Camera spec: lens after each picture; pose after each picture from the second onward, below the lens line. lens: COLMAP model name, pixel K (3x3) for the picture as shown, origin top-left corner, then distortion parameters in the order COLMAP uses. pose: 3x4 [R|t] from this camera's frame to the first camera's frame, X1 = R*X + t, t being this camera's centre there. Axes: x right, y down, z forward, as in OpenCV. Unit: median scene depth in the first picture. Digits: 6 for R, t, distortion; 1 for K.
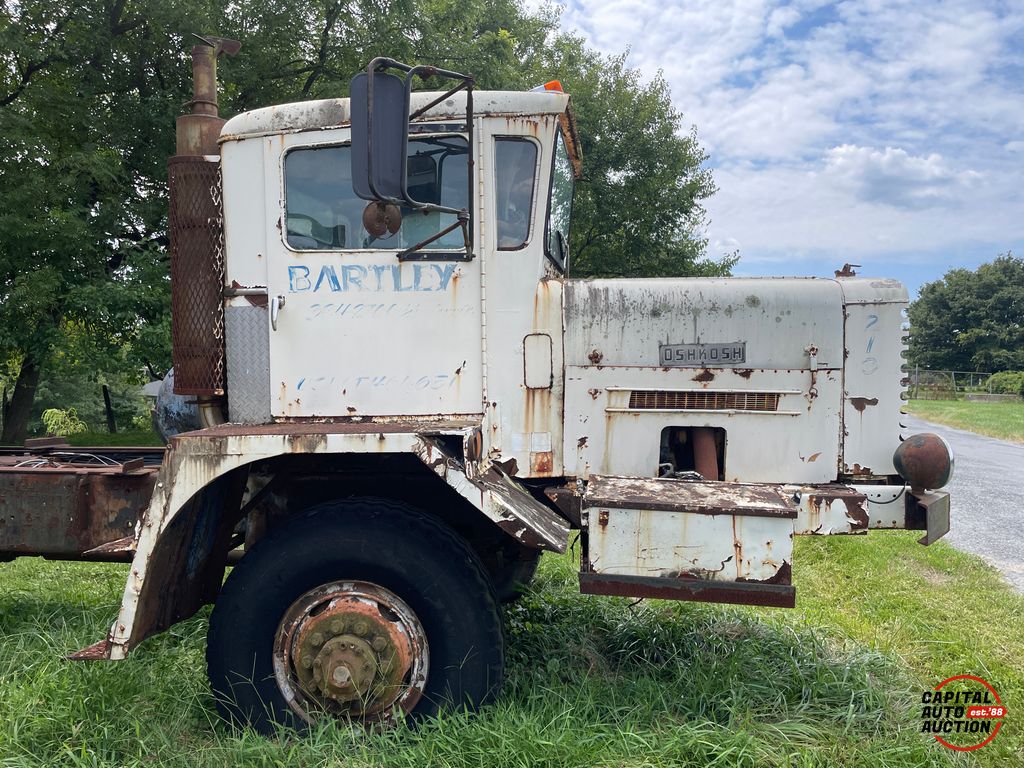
lens RADIAL K [[771.1, 0, 488.9], [0, 771.1, 385.9], [0, 0, 1]] dist [0.062025, -0.056710]
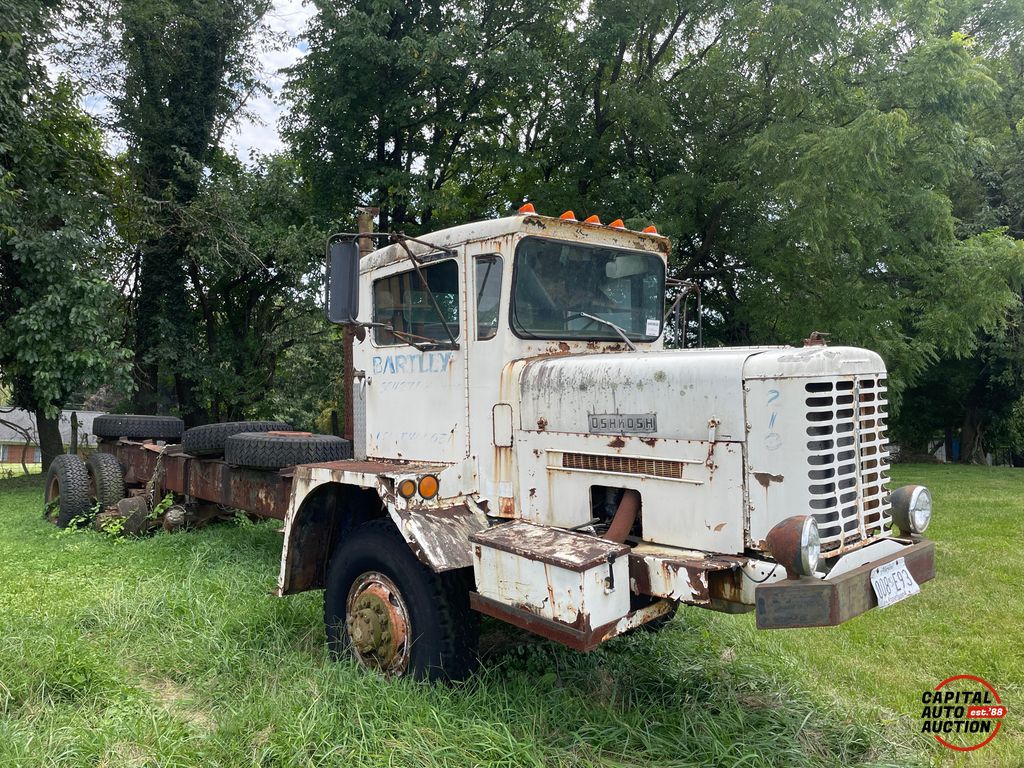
lens RADIAL K [[771.1, 0, 512.7], [0, 771.1, 378.3], [0, 0, 1]] dist [0.062025, -0.056710]
pose [[0.754205, -0.007762, -0.656594, 0.901288], [-0.023931, 0.998941, -0.039297, -0.058835], [0.656203, 0.045351, 0.753220, 0.045843]]
